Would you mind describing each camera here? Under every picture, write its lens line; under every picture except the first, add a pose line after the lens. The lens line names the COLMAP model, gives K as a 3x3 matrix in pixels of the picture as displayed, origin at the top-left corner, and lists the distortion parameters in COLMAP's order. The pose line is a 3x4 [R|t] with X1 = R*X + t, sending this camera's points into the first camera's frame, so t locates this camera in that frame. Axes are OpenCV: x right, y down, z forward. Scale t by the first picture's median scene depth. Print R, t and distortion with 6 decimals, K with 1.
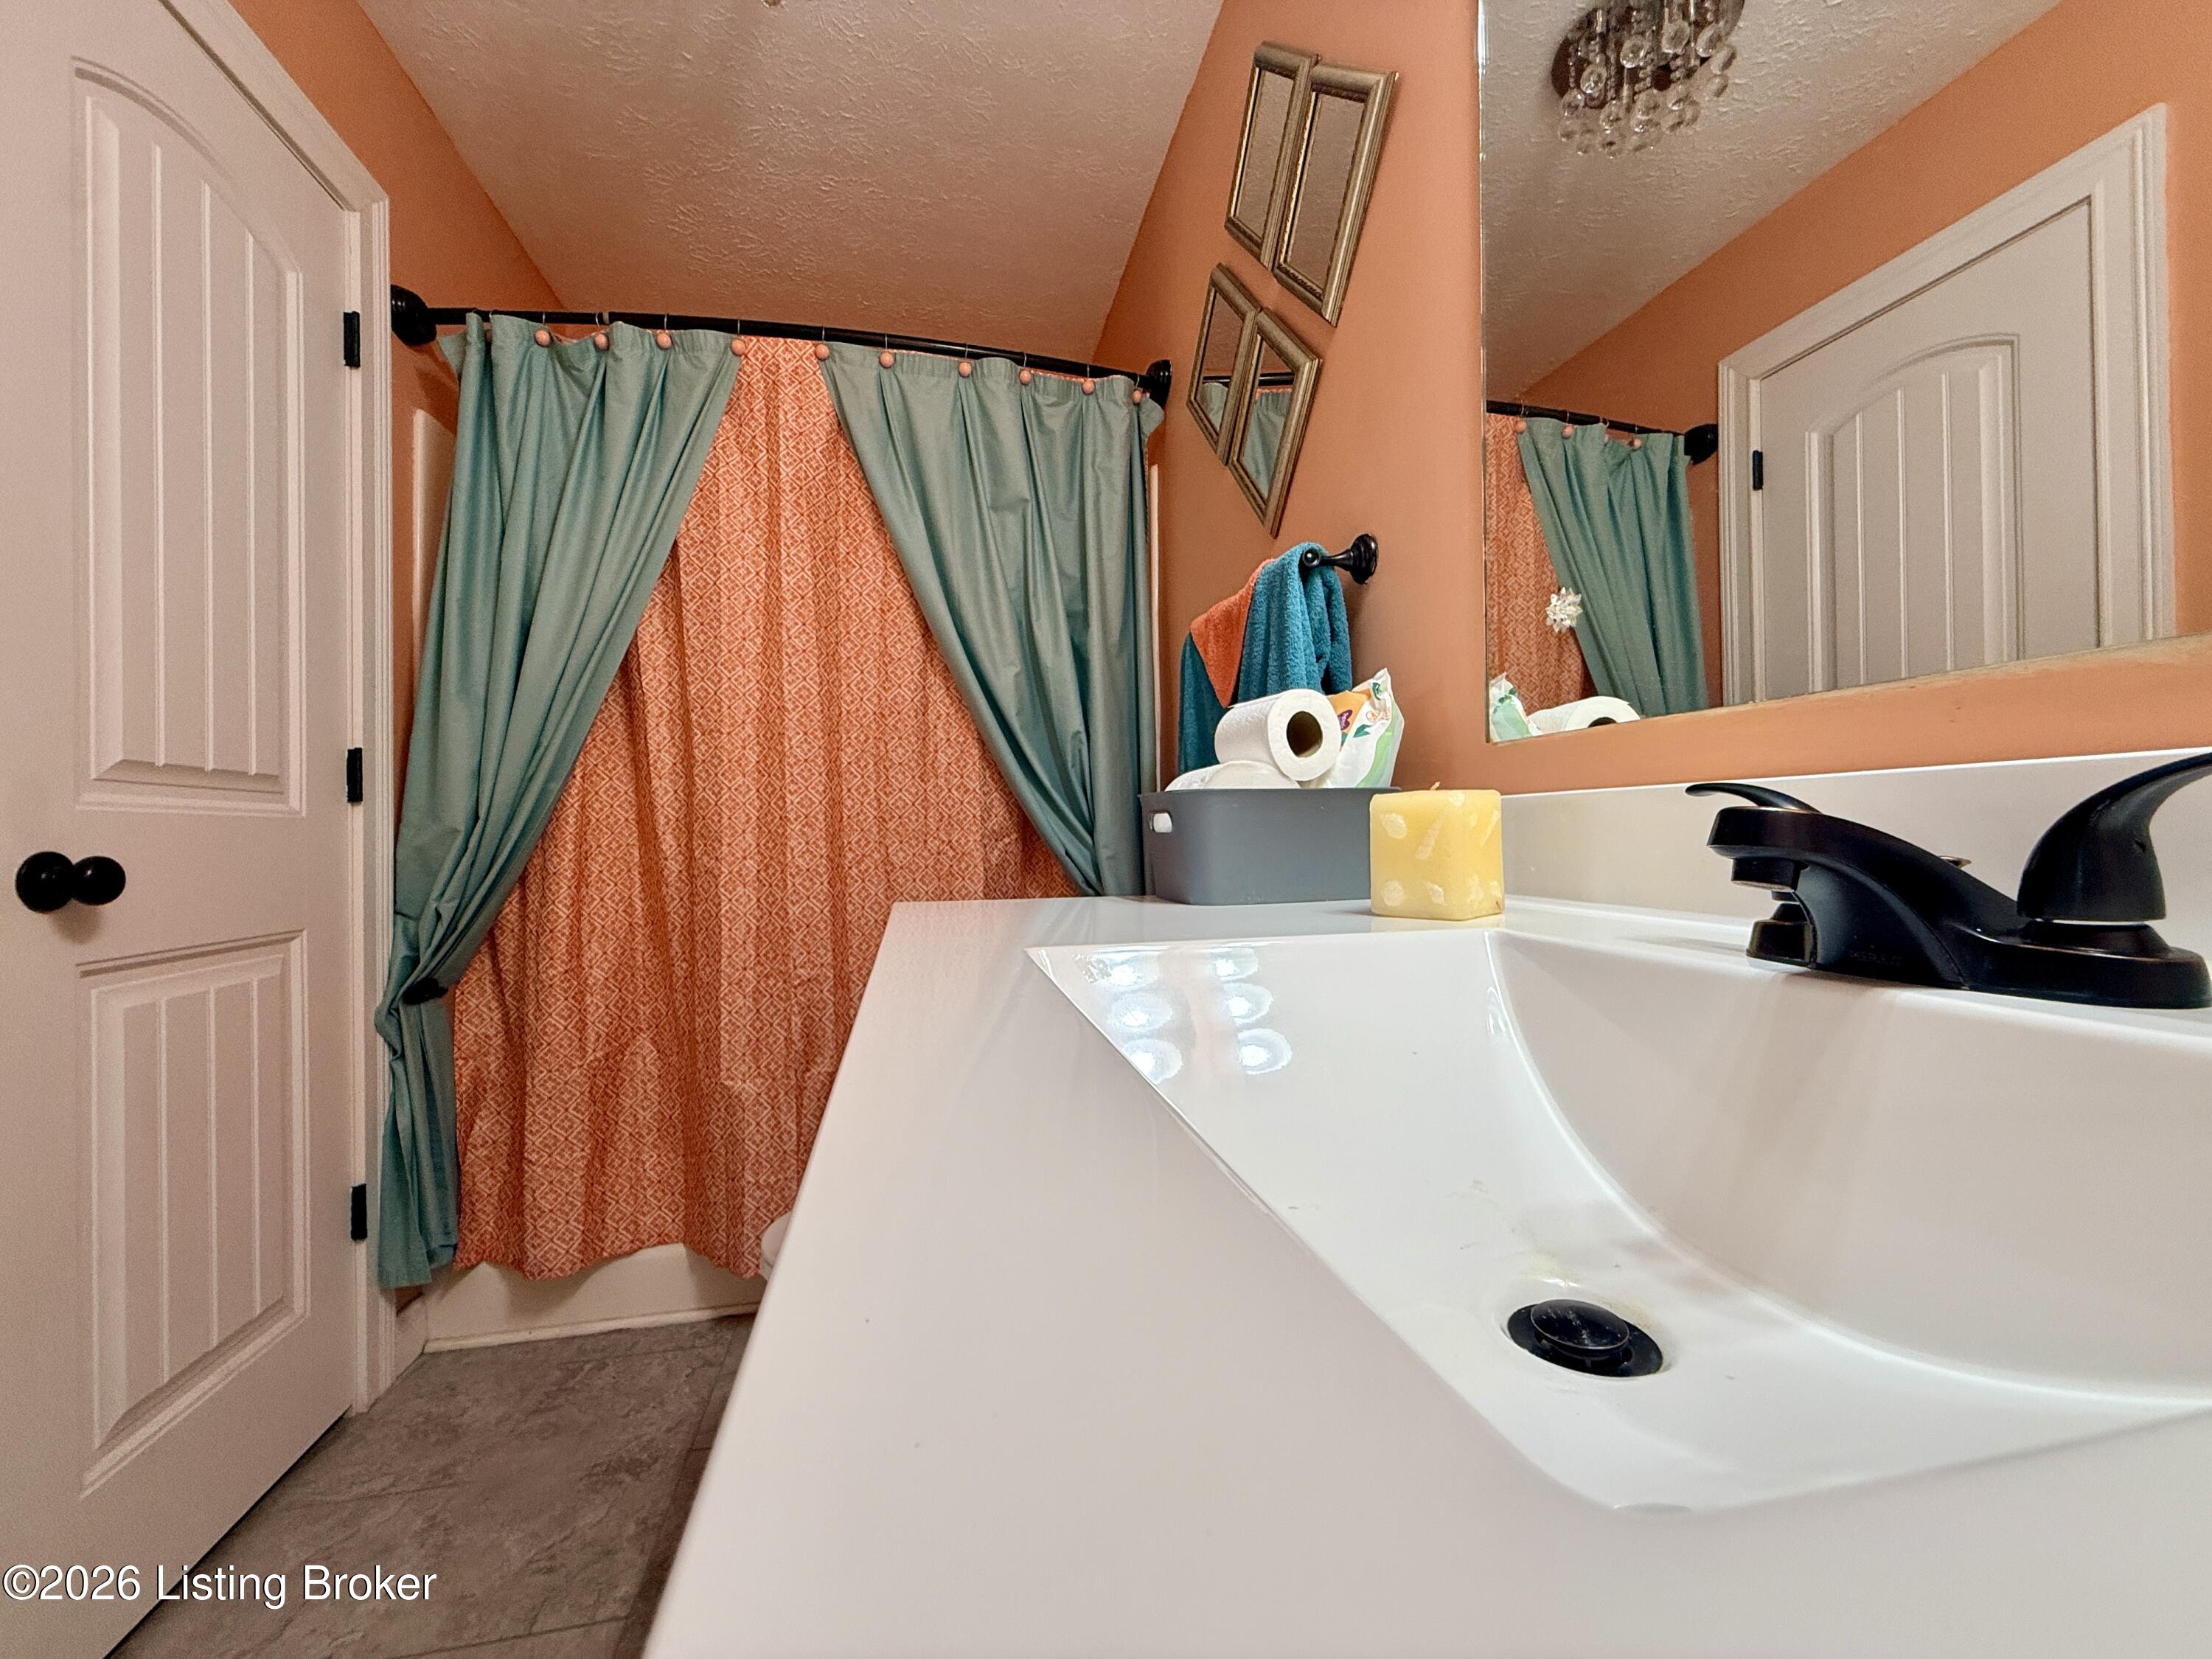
lens RADIAL K [[884.4, 0, 1117.1], [0, 884.4, 836.4], [0, 0, 1]] dist [0.001388, 0.000386]
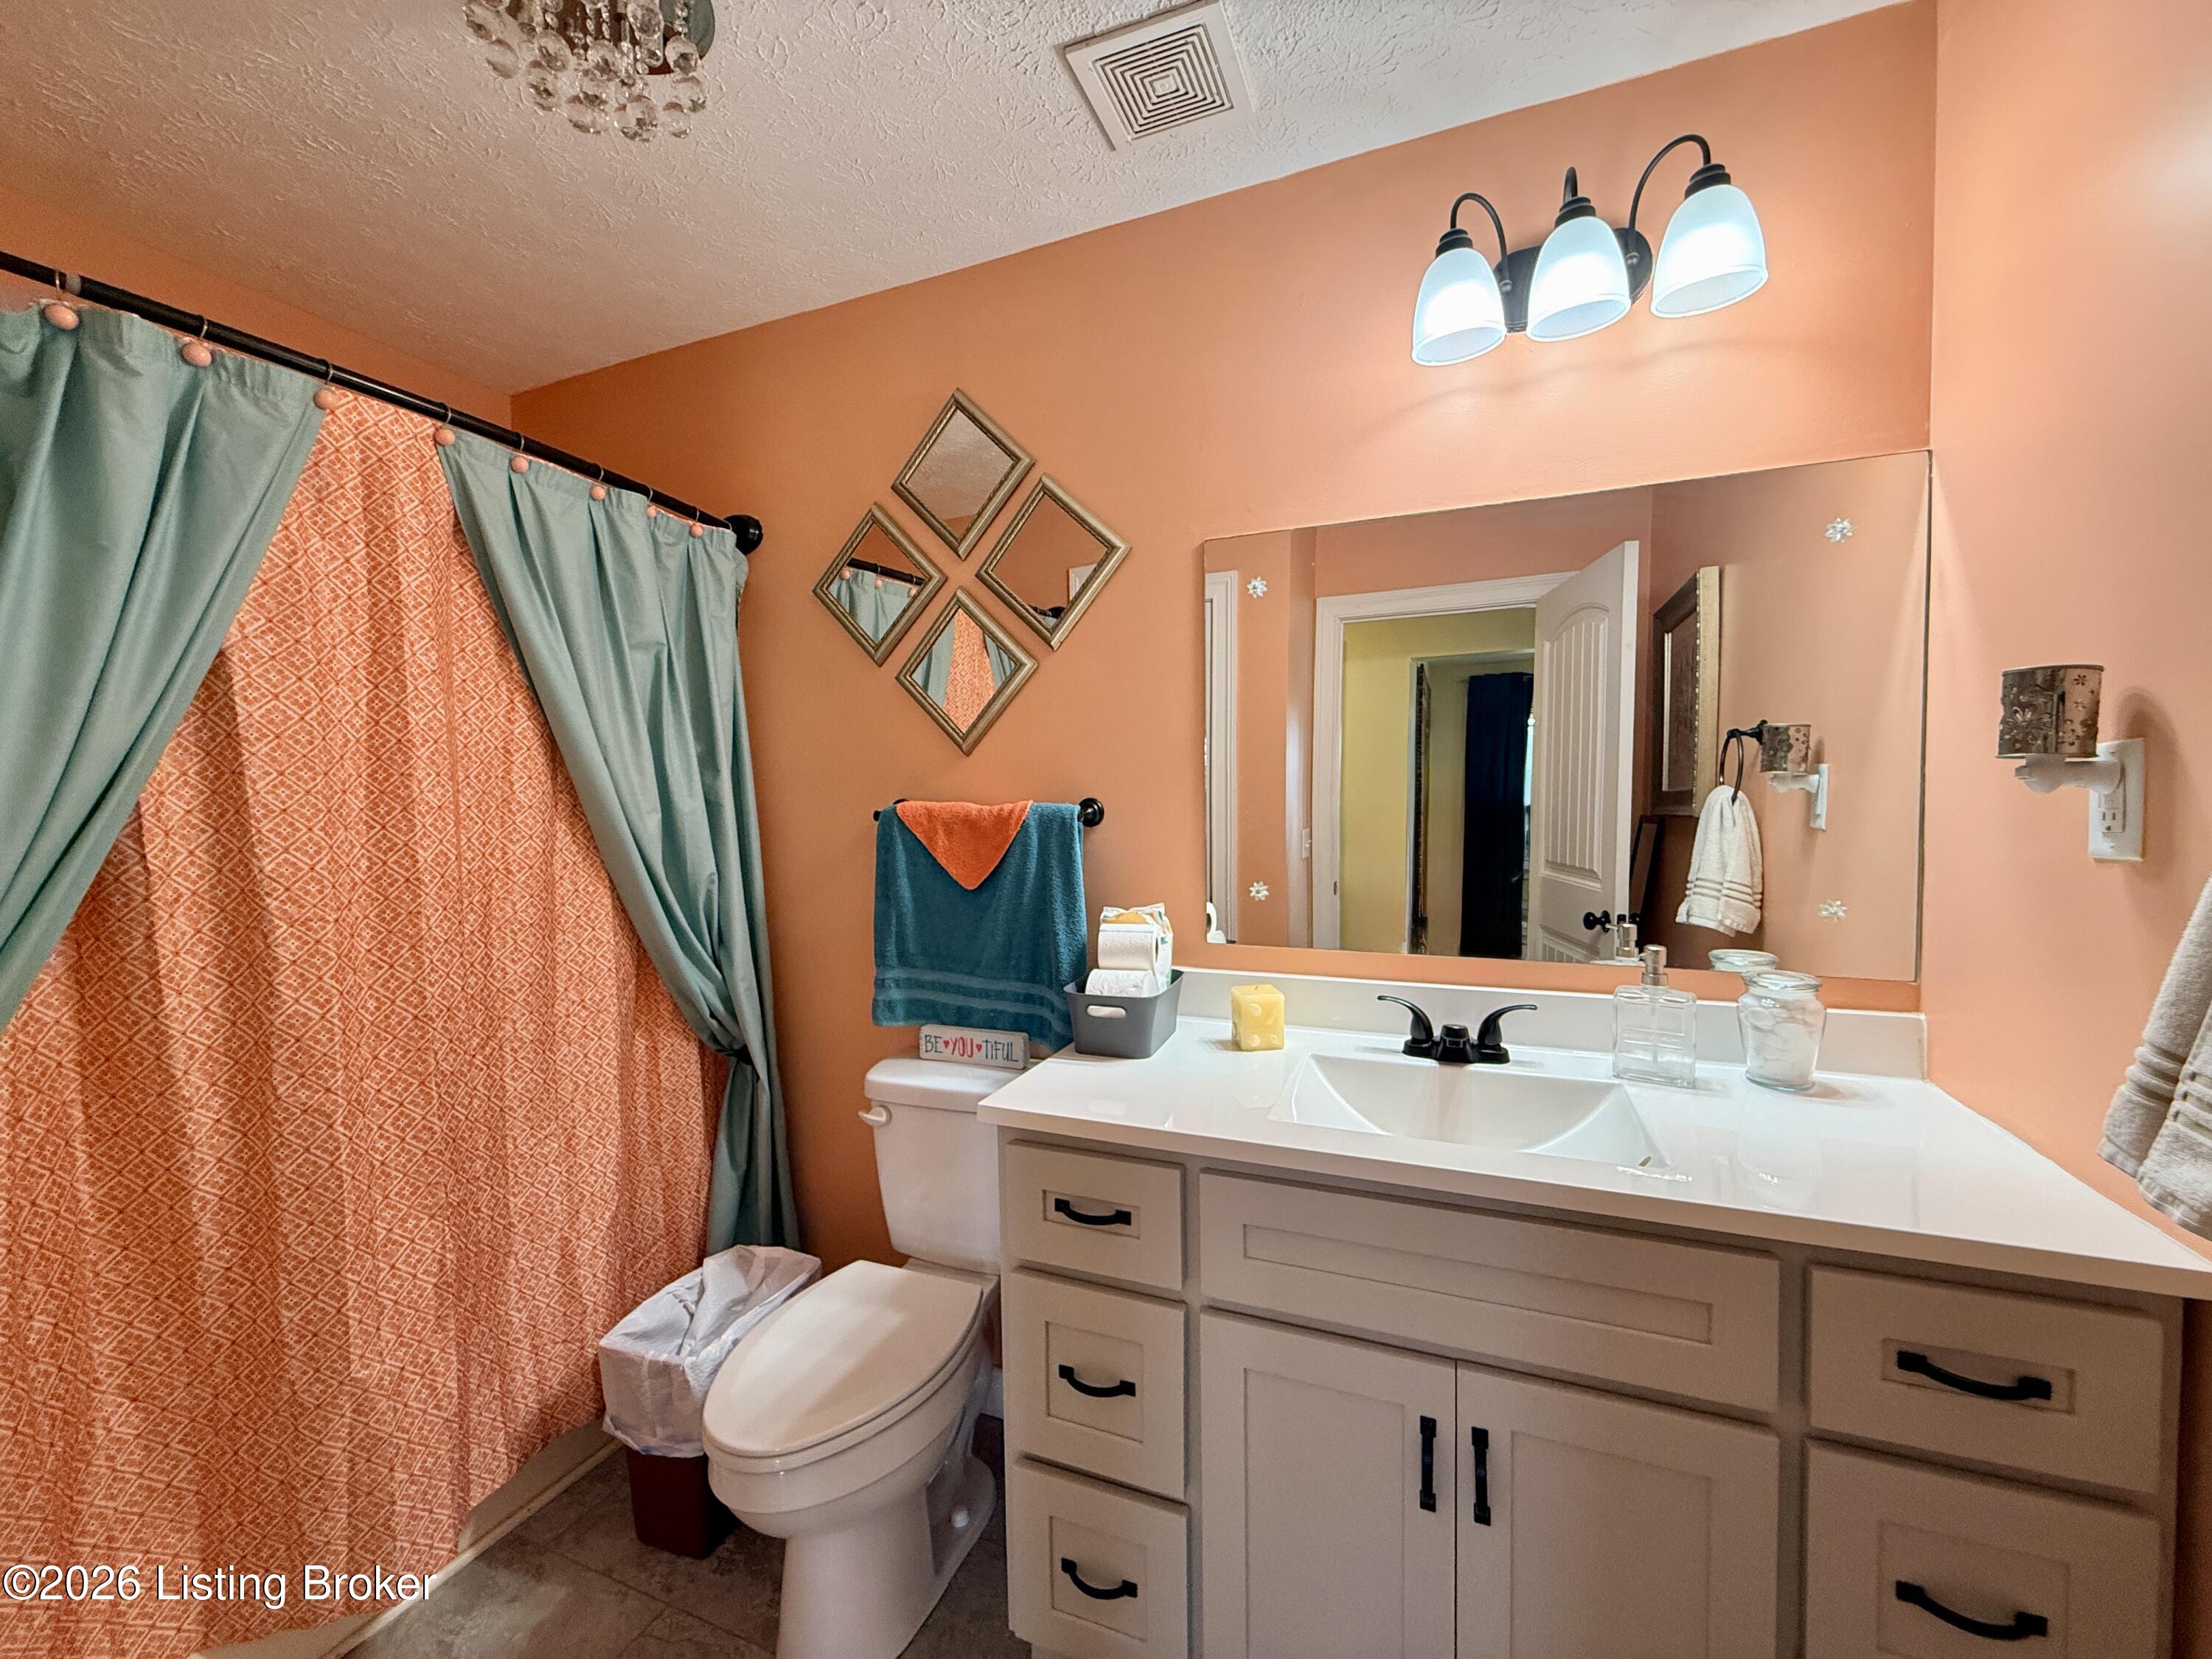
lens RADIAL K [[884.4, 0, 1106.5], [0, 884.4, 835.2], [0, 0, 1]] dist [0.001388, 0.000386]
pose [[0.558419, -0.030628, 0.828993, -0.680940], [0.002342, 0.999372, 0.035345, -0.209806], [-0.829556, -0.017796, 0.558140, 0.036684]]
